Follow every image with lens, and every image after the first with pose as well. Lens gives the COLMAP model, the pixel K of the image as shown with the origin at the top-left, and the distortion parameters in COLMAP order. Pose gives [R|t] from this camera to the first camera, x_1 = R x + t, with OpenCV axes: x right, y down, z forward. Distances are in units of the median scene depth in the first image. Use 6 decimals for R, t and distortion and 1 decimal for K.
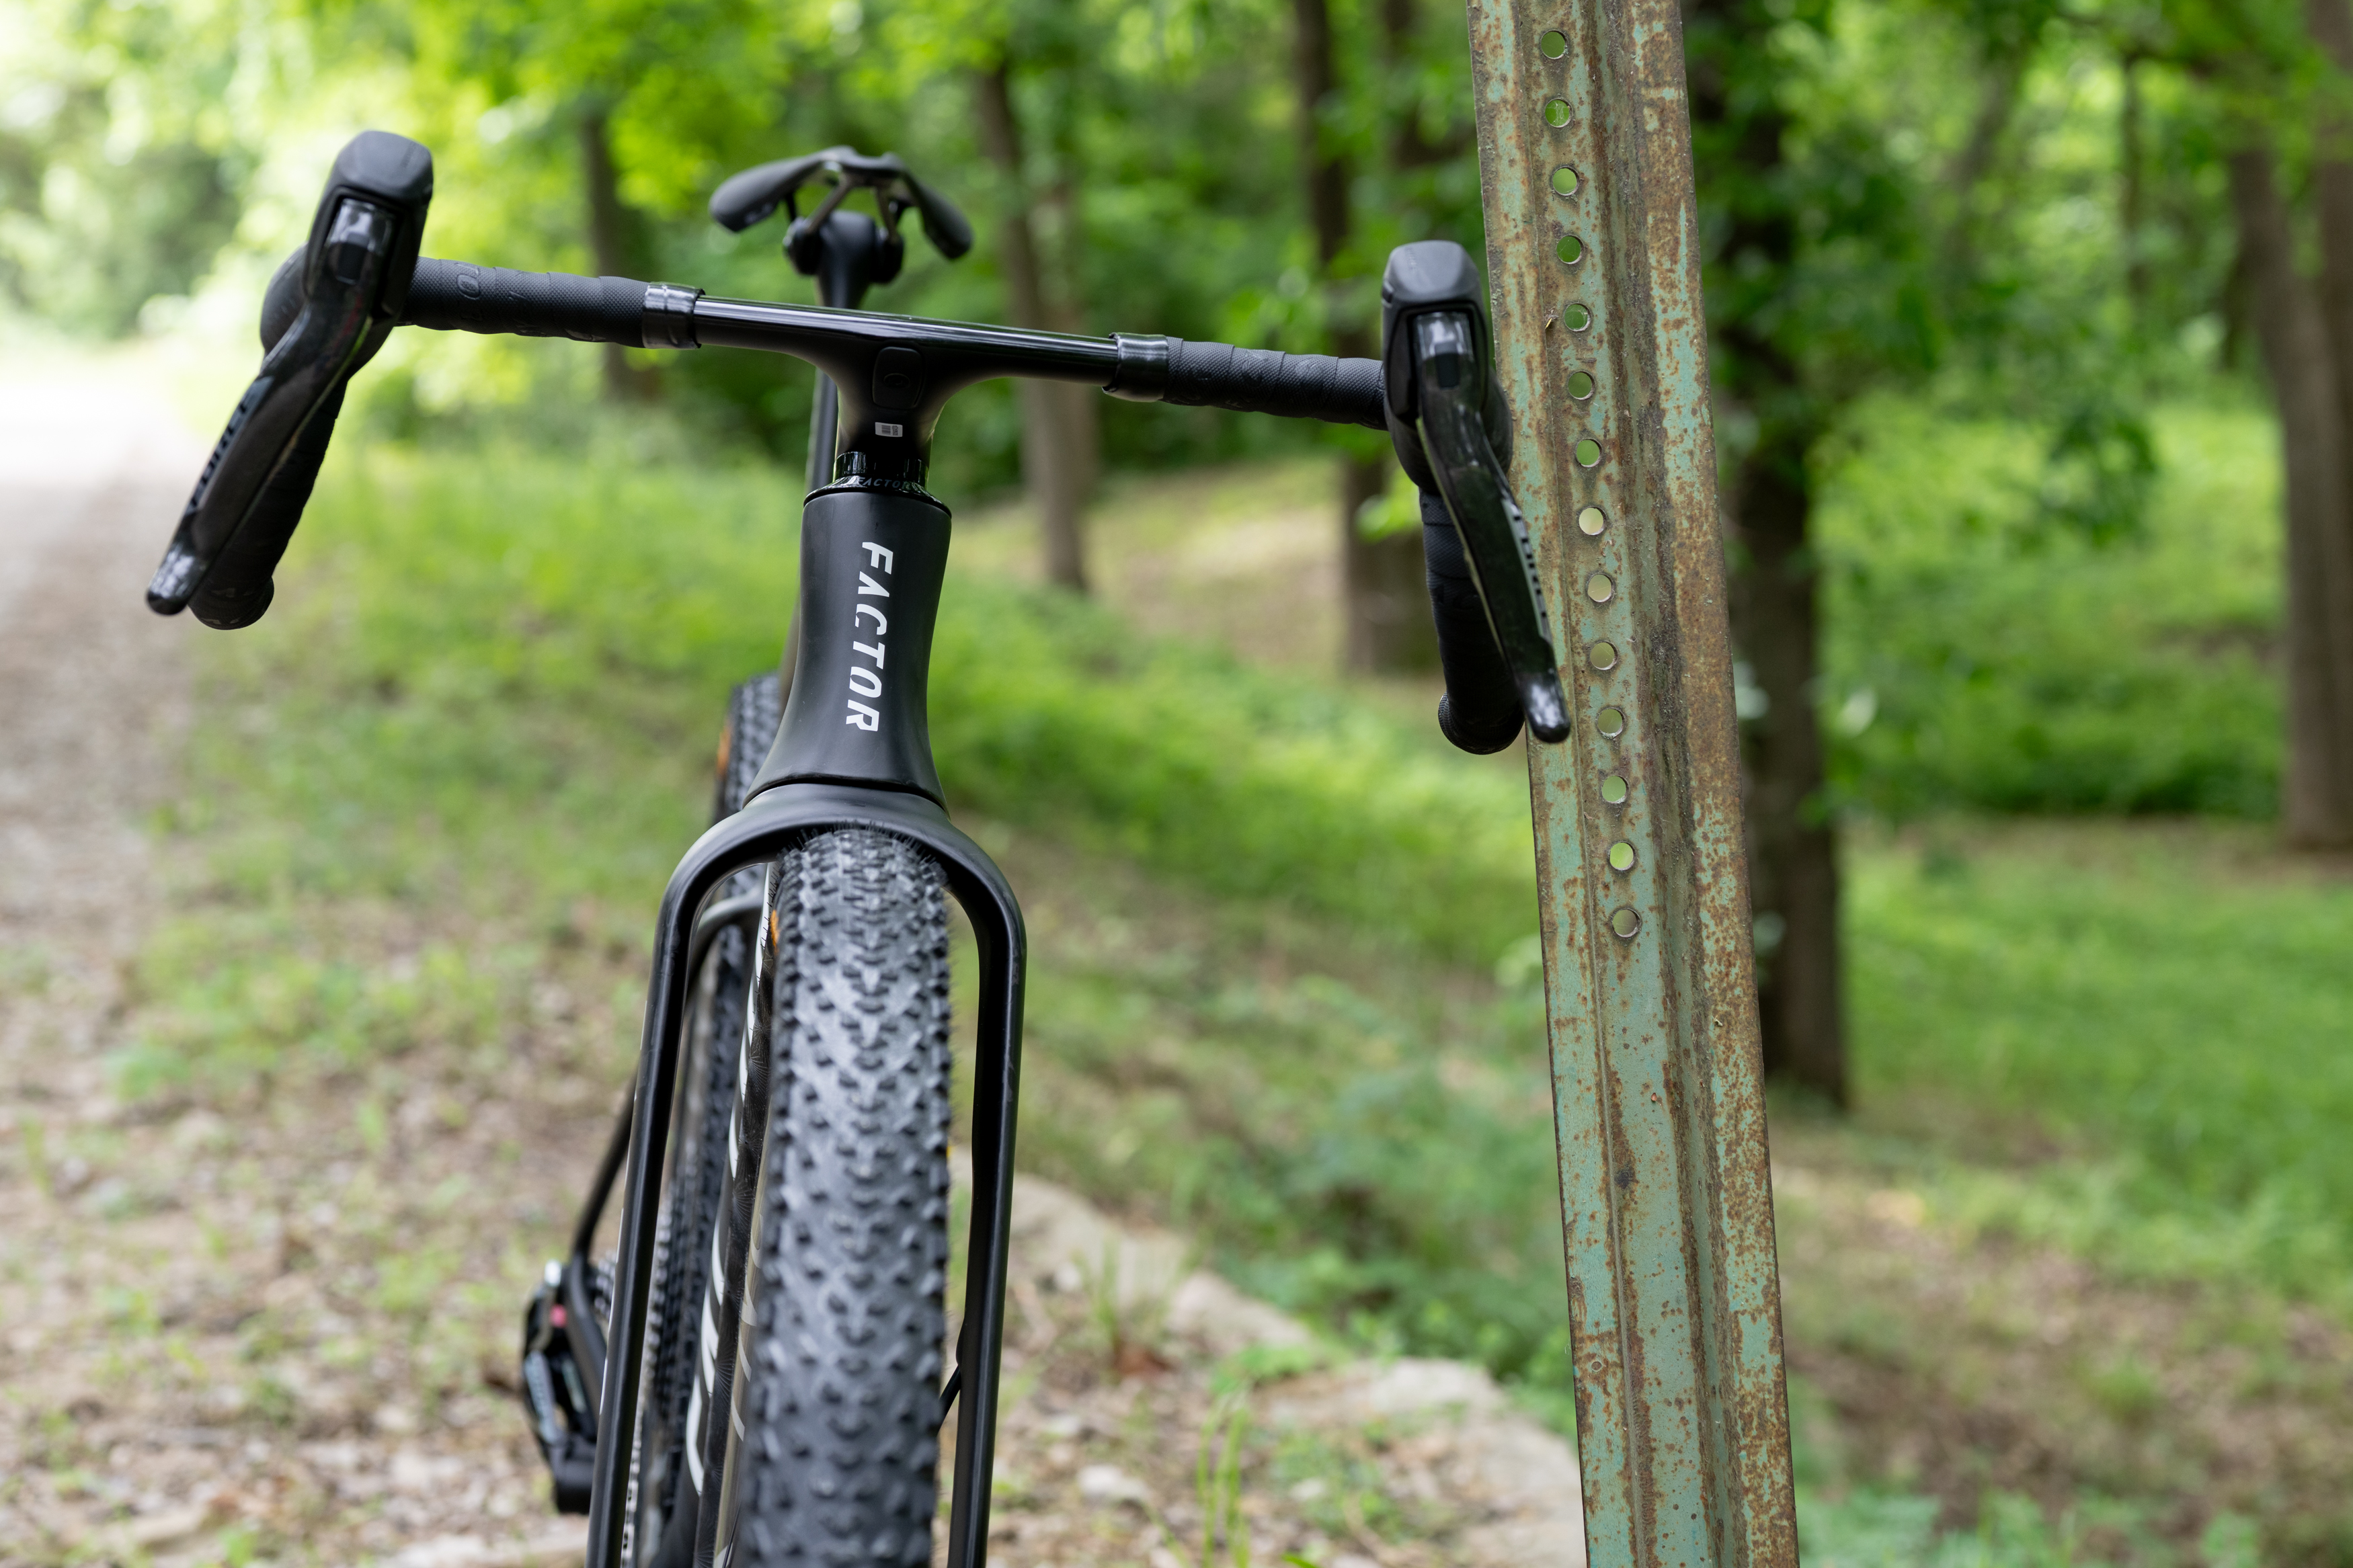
lens RADIAL K [[3423.6, 0, 1176.5], [0, 3423.6, 784.0], [0, 0, 1]] dist [0.032614, 0.004941]
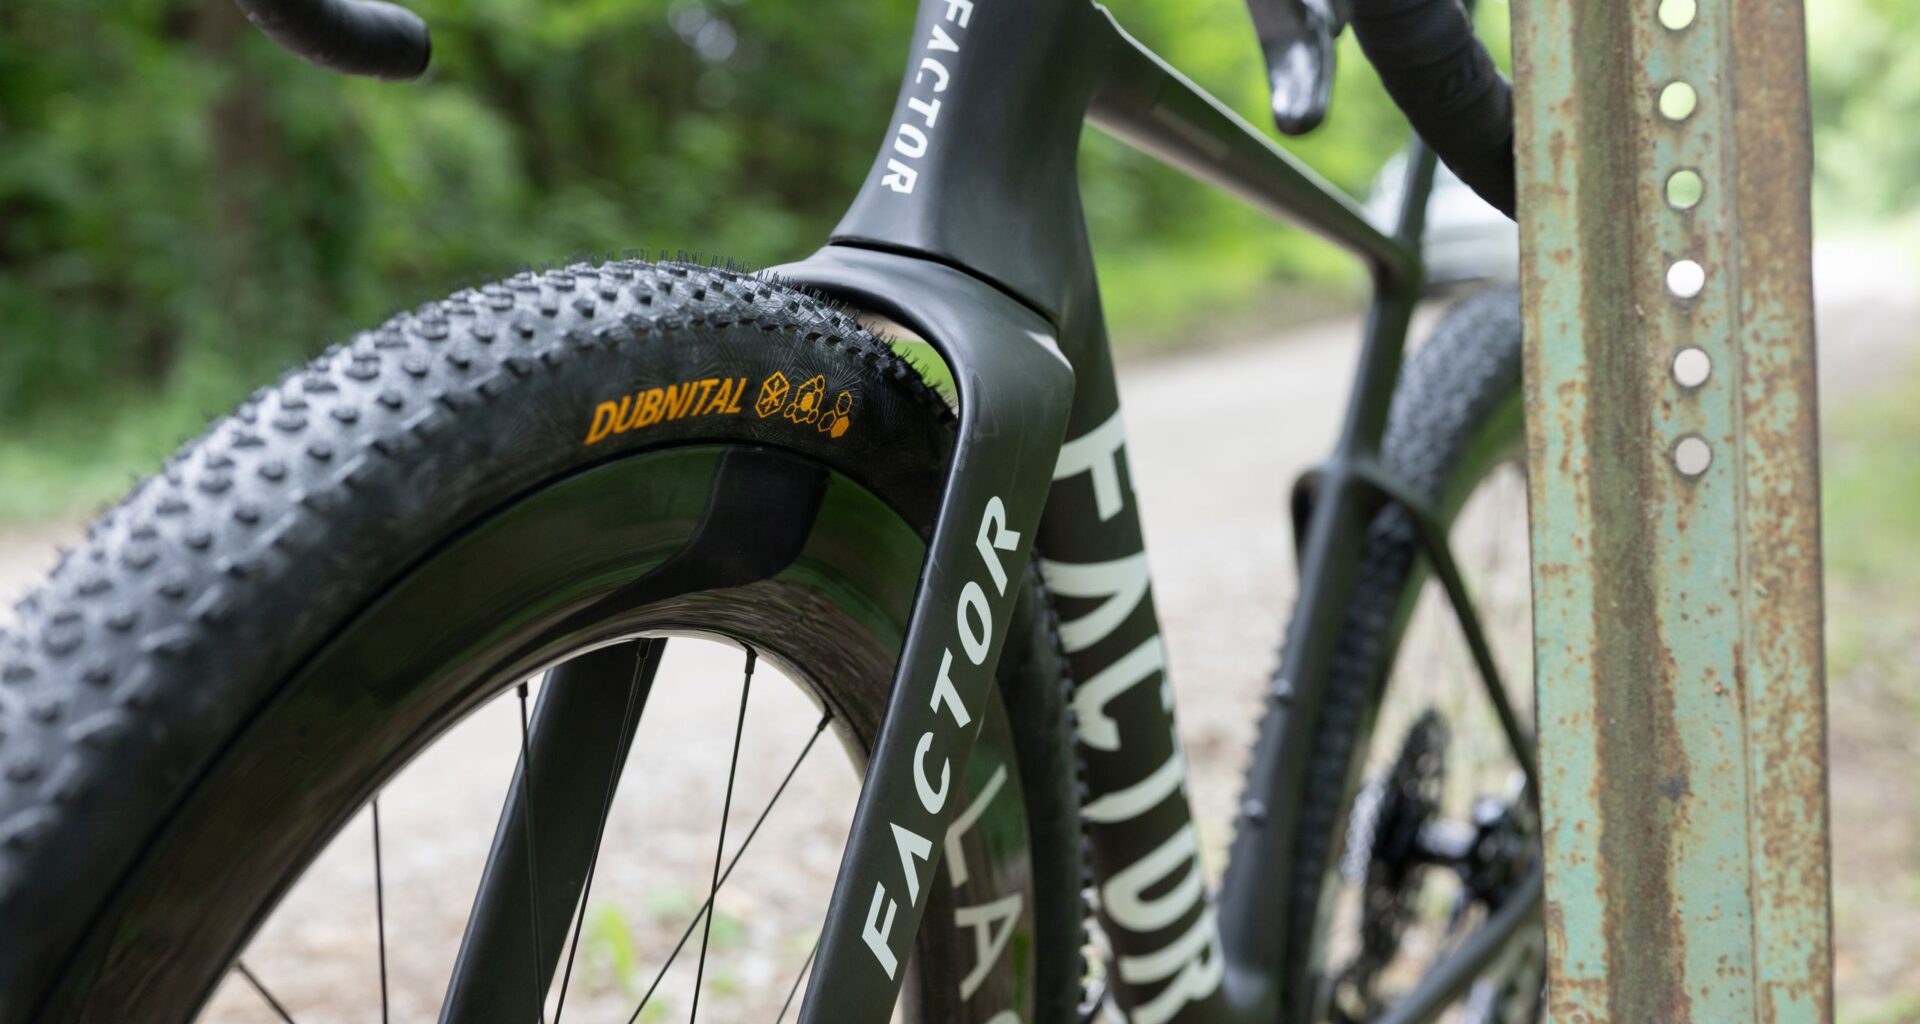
lens RADIAL K [[2523.8, 0, 960.0], [0, 2523.8, 512.0], [0, 0, 1]] dist [0.011156, -0.016387]
pose [[0.861848, 0.082632, -0.500390, 0.270377], [-0.073352, 0.996573, 0.038232, 0.043082], [0.501834, 0.003754, 0.864956, 0.425989]]
